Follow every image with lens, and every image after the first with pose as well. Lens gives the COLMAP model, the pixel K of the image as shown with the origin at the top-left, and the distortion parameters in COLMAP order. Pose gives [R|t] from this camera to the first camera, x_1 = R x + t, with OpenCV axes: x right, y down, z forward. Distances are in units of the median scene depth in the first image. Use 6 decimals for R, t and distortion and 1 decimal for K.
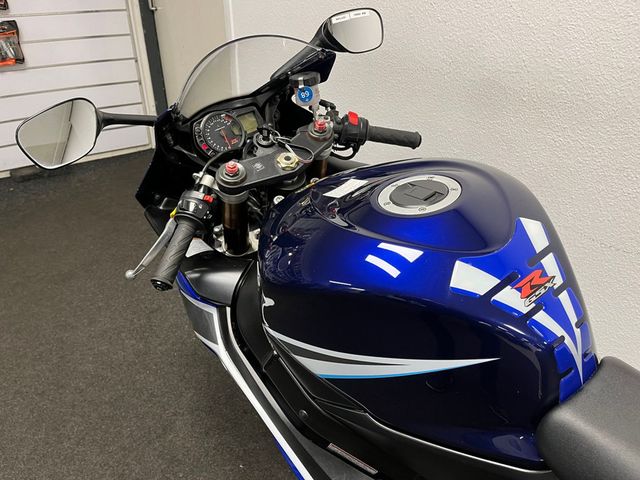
lens RADIAL K [[483.8, 0, 321.0], [0, 483.8, 242.9], [0, 0, 1]] dist [0.081168, -0.110077]
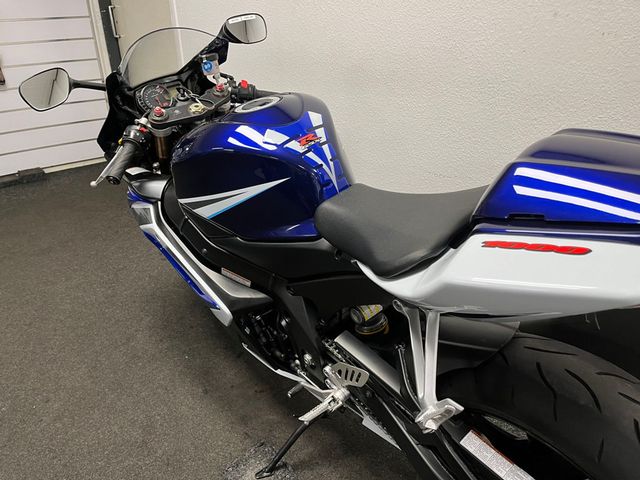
lens RADIAL K [[483.8, 0, 321.0], [0, 483.8, 242.9], [0, 0, 1]] dist [0.081168, -0.110077]
pose [[0.997891, -0.048431, 0.043225, 0.223669], [0.050998, 0.996869, -0.060420, 0.349912], [-0.040164, 0.062497, 0.997237, -0.499816]]
